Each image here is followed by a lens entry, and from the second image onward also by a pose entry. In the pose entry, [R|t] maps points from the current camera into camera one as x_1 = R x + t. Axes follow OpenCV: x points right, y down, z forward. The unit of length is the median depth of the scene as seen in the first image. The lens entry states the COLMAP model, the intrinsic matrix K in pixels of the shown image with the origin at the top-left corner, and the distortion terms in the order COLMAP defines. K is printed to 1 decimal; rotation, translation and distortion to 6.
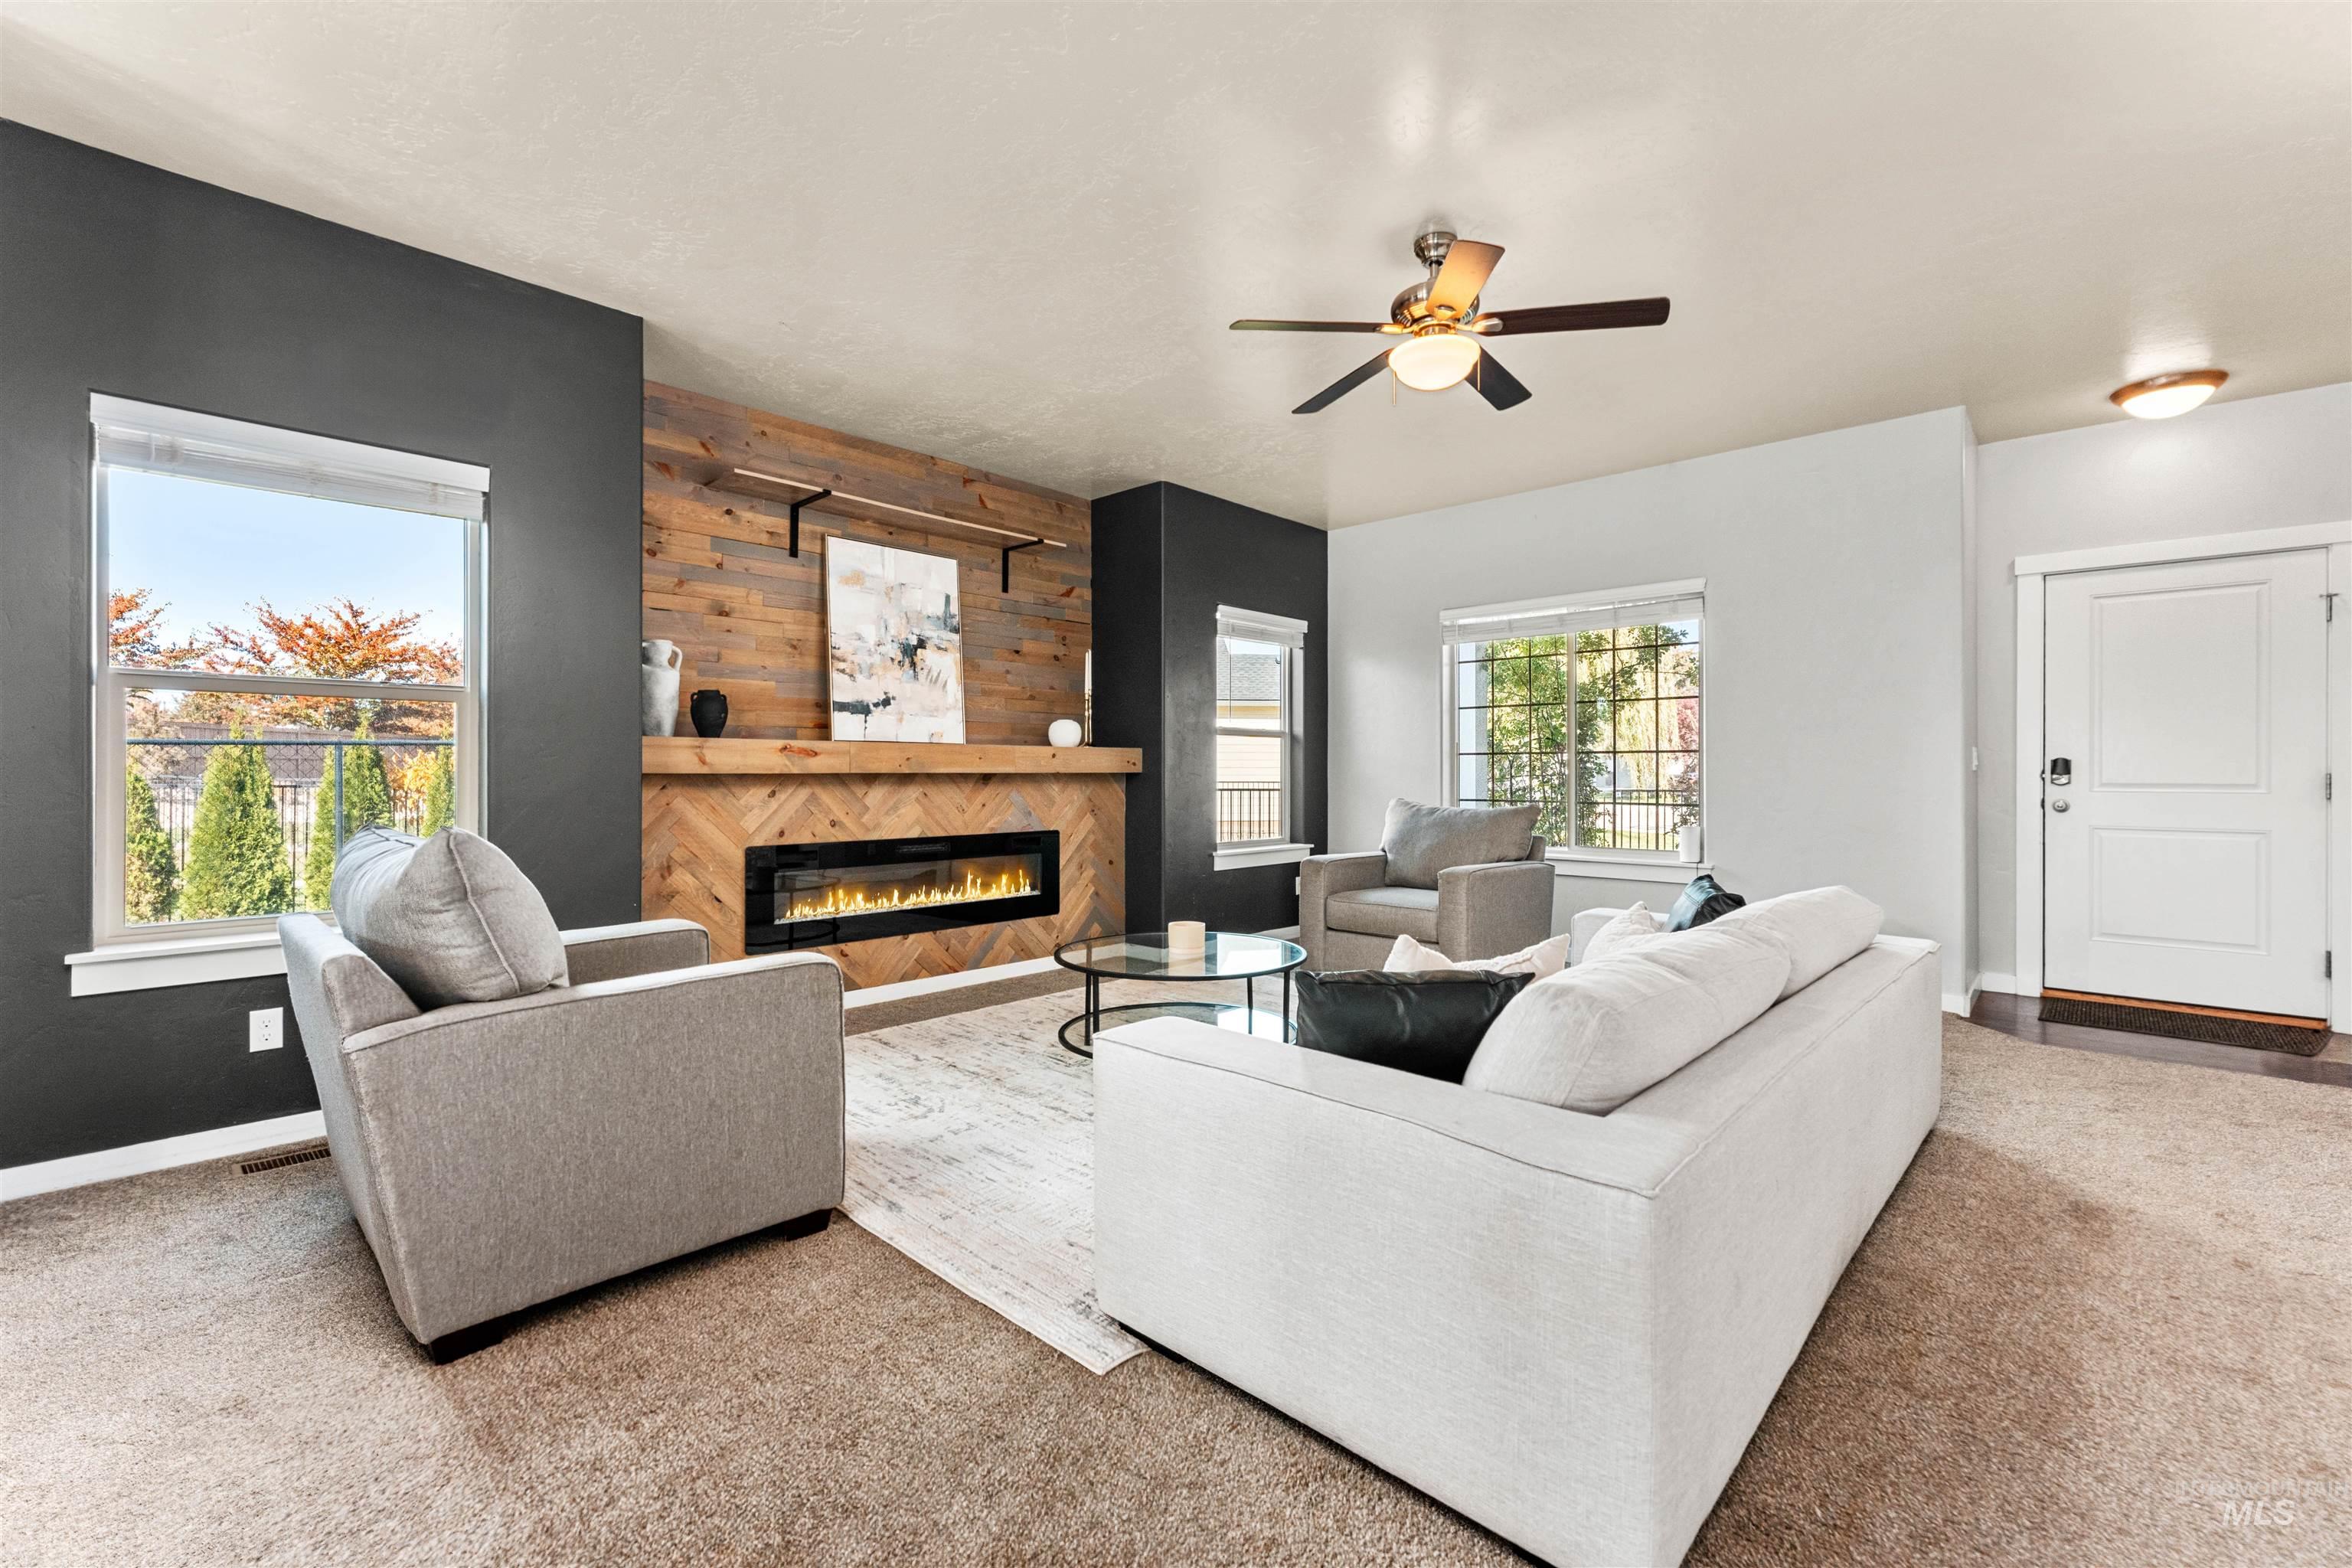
lens RADIAL K [[985.4, 0, 1177.8], [0, 985.4, 765.7], [0, 0, 1]] dist [-0.005156, -0.001170]
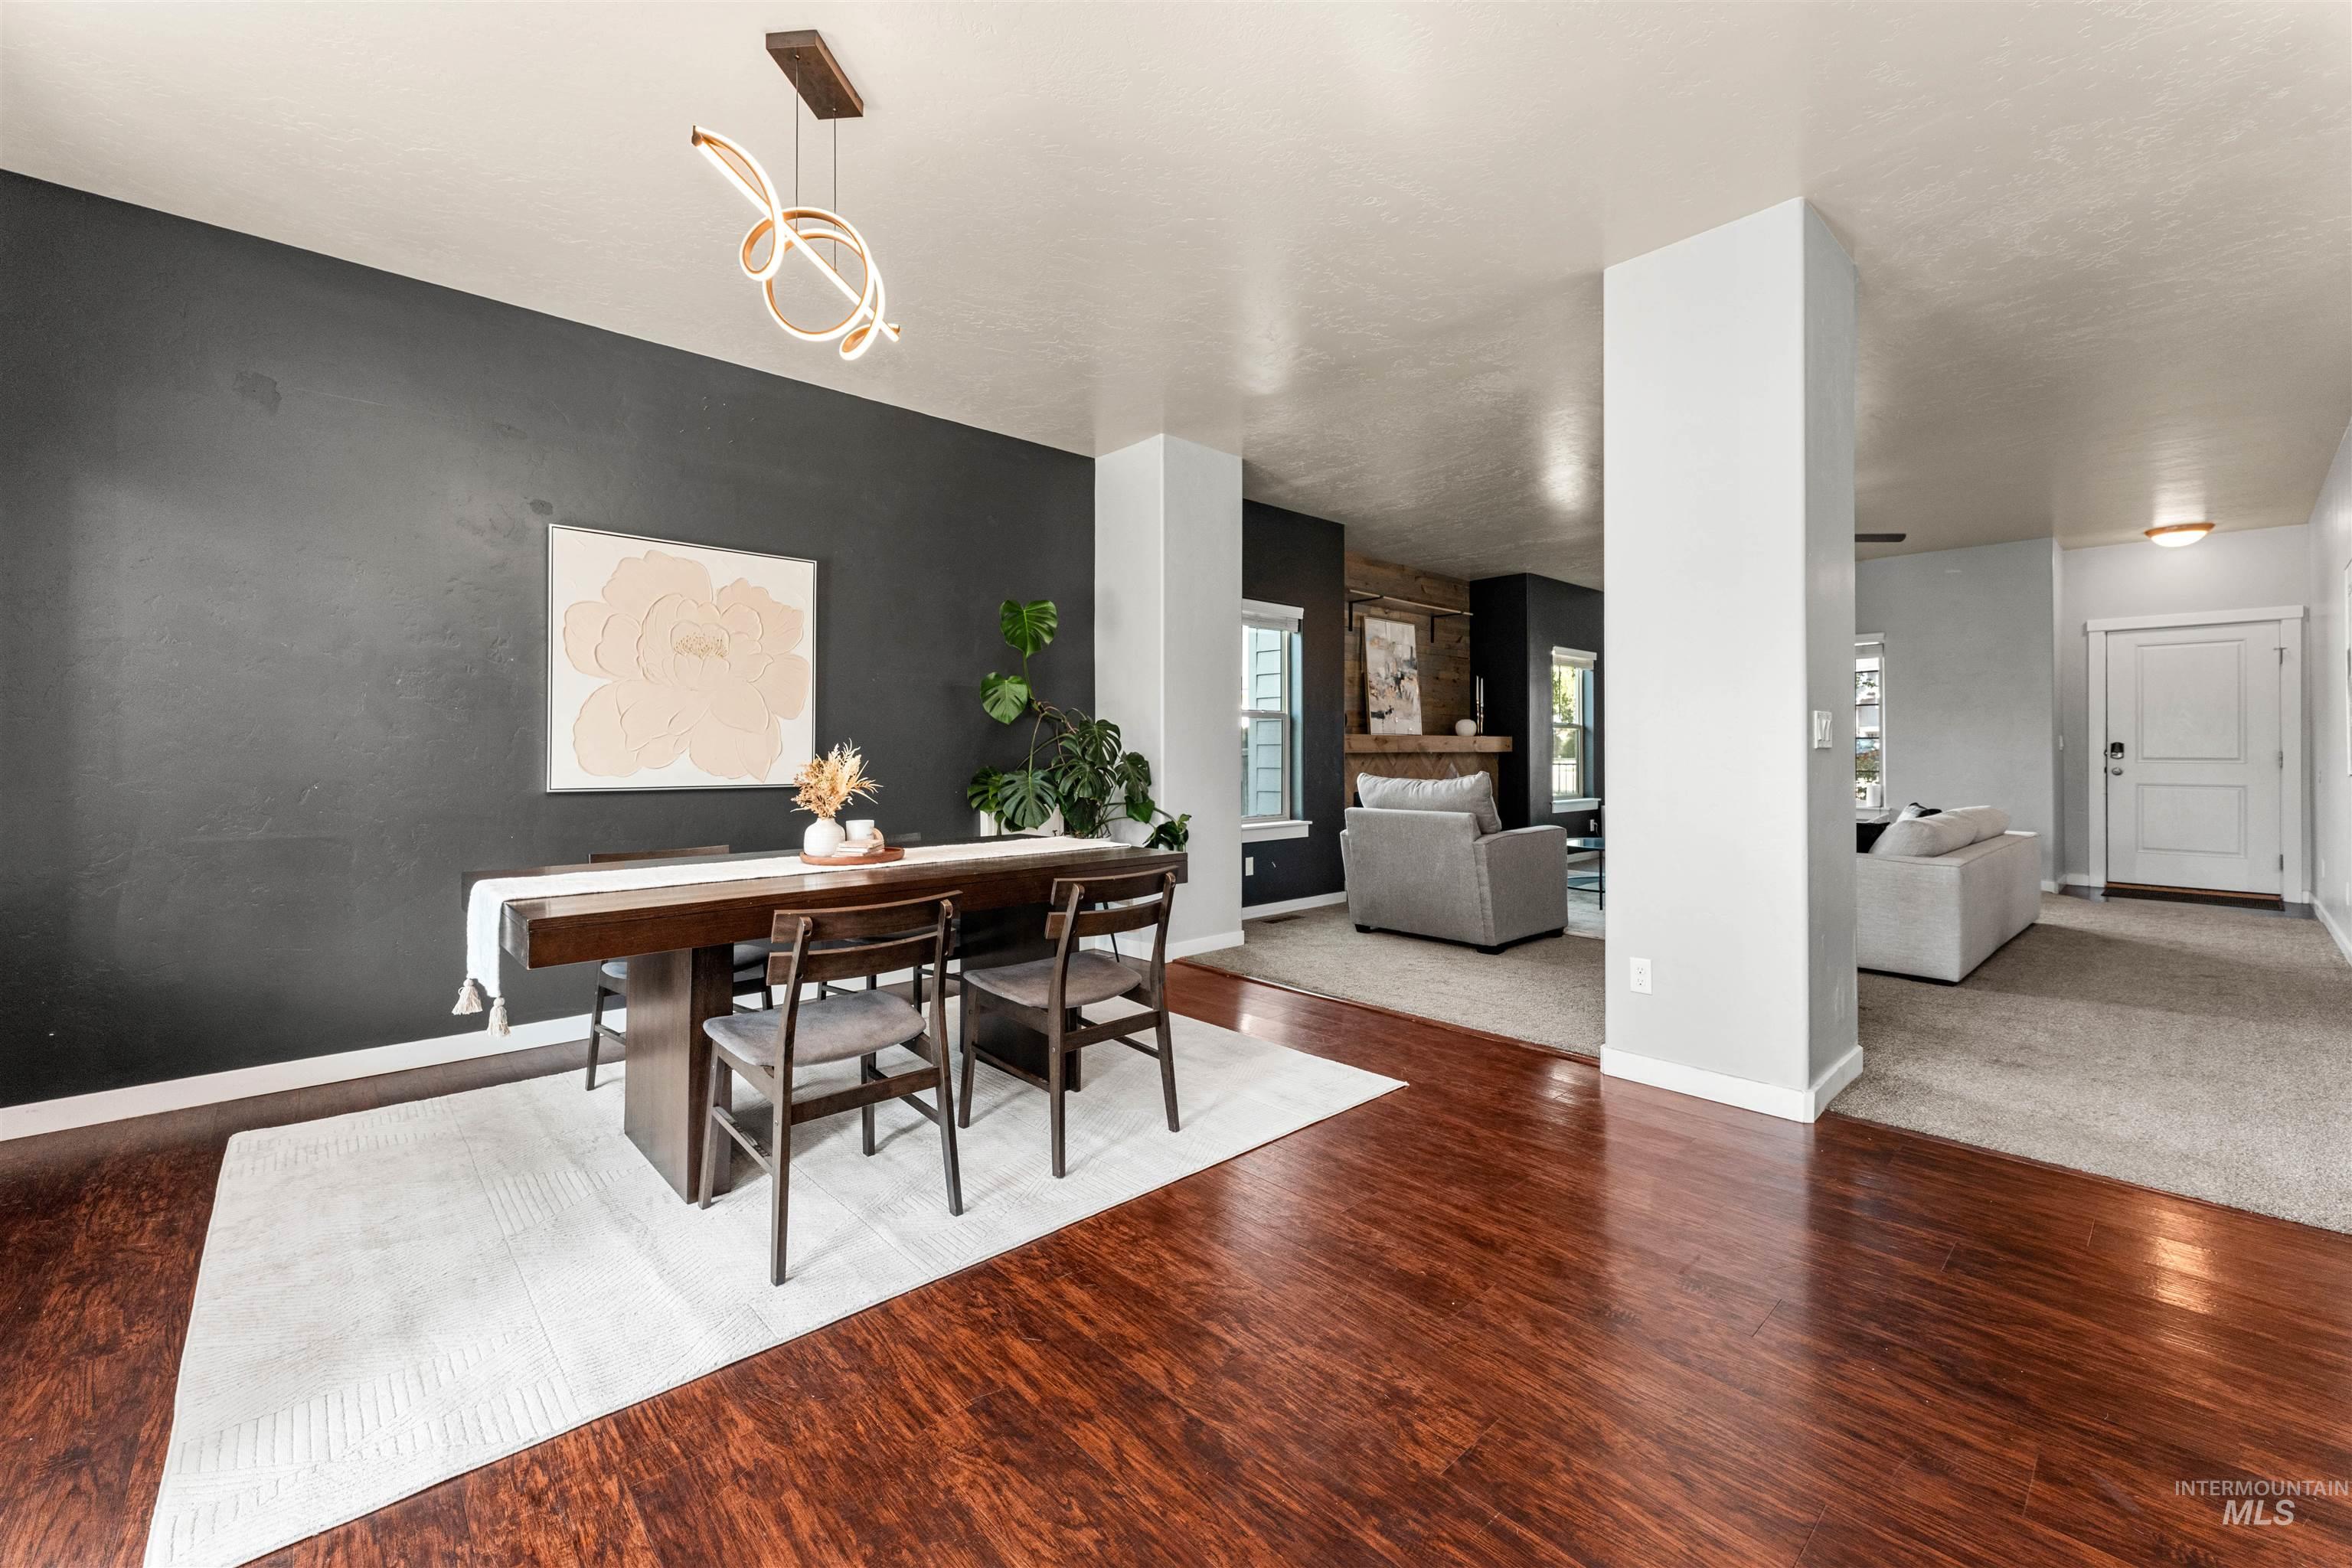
lens RADIAL K [[947.3, 0, 1187.3], [0, 947.3, 743.5], [0, 0, 1]] dist [0.004323, -0.001287]
pose [[0.997265, -0.001338, -0.073892, -0.549796], [0.001240, 0.999998, -0.001374, -0.006128], [0.073893, 0.001279, 0.997265, -0.719497]]
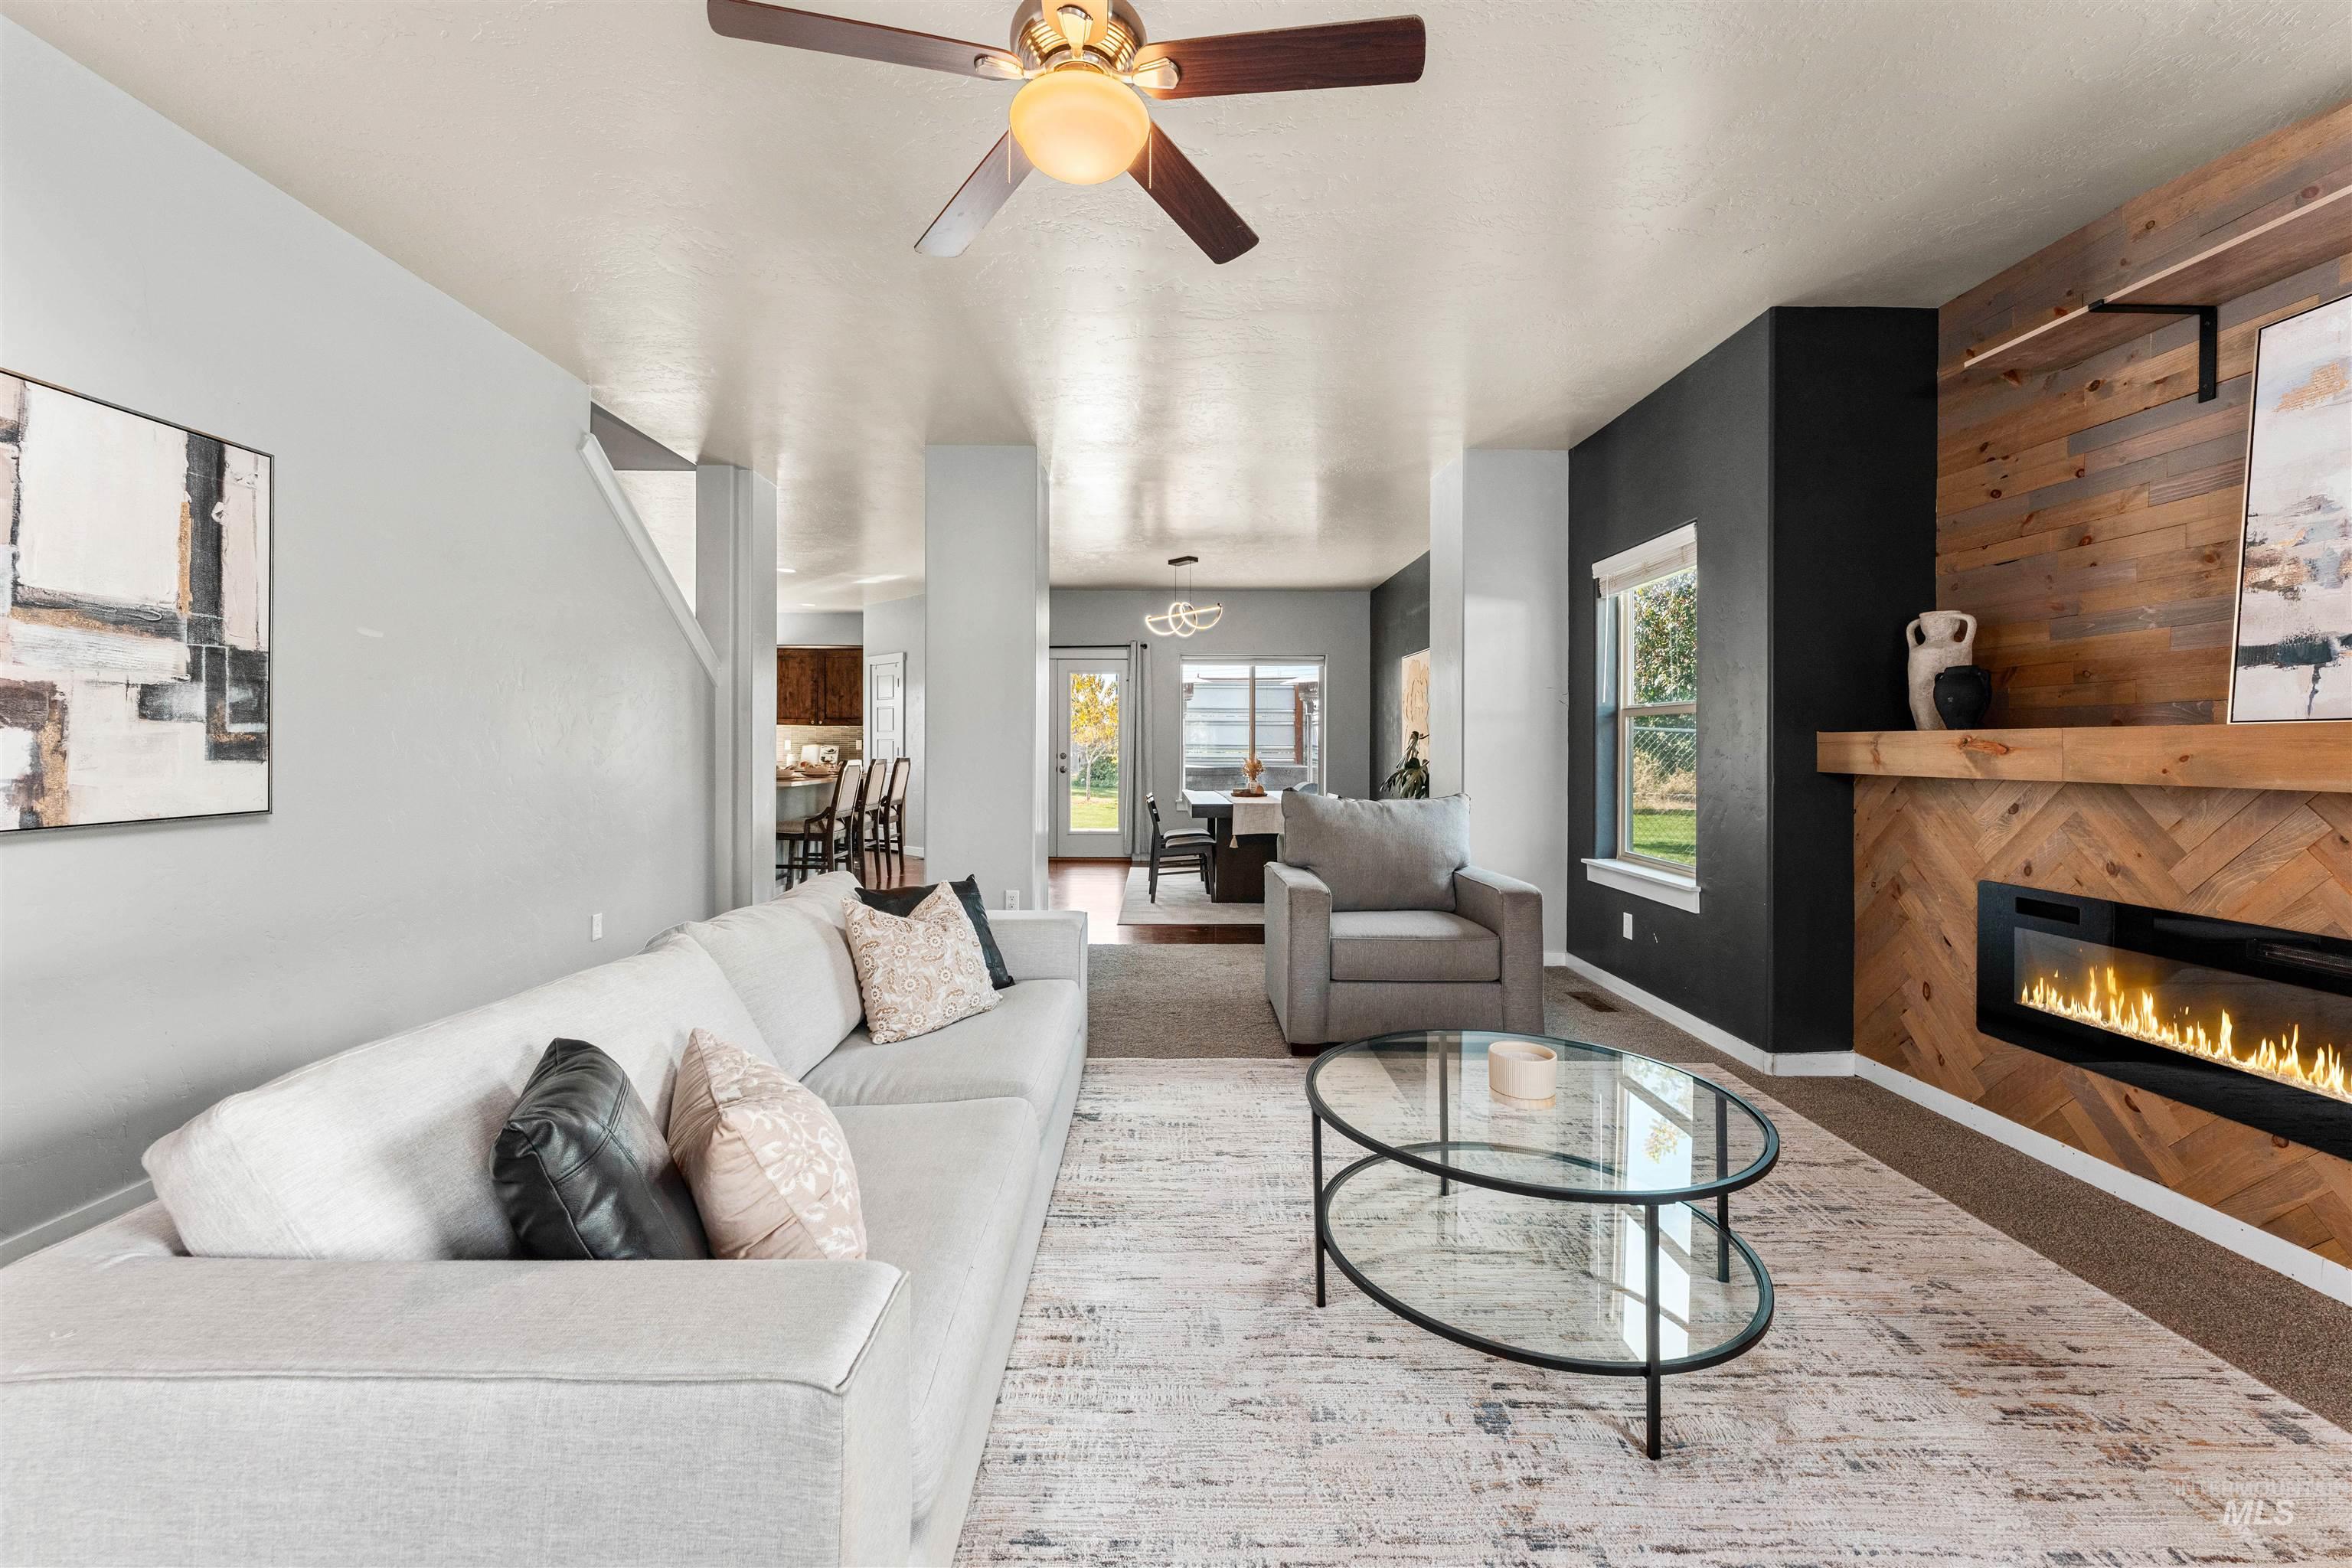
lens RADIAL K [[947.3, 0, 1155.0], [0, 947.3, 747.2], [0, 0, 1]] dist [0.004323, -0.001287]
pose [[-0.733907, 0.001317, -0.679249, 0.420294], [0.006130, 0.999970, -0.004684, -0.013015], [0.679222, -0.007602, -0.733893, 0.972570]]
